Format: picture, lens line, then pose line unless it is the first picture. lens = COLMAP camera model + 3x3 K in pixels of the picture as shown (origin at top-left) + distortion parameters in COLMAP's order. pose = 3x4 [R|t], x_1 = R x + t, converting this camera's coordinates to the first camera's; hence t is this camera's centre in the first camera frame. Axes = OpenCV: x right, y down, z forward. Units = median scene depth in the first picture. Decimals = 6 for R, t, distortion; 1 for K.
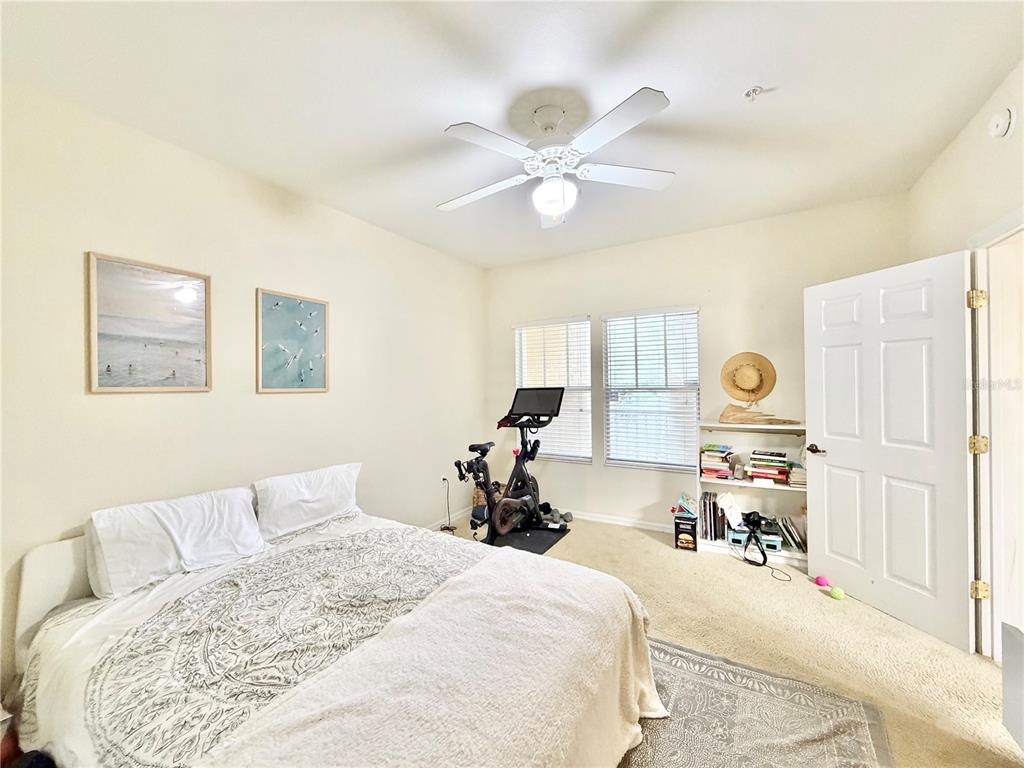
lens RADIAL K [[408.8, 0, 508.9], [0, 408.8, 382.9], [0, 0, 1]] dist [0.000337, 0.000045]
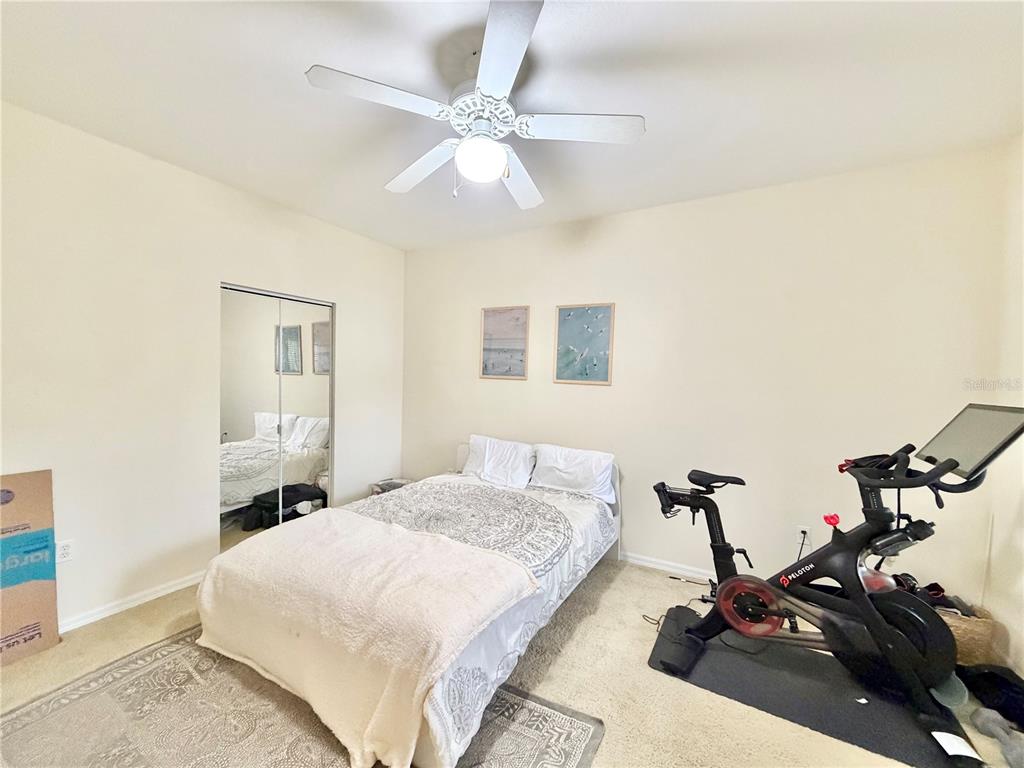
lens RADIAL K [[408.8, 0, 508.9], [0, 408.8, 382.9], [0, 0, 1]] dist [0.000337, 0.000045]
pose [[0.010753, 0.037272, -0.999247, 0.730506], [-0.026122, 0.998975, 0.036980, -0.019959], [0.999601, 0.025705, 0.011716, 0.797766]]
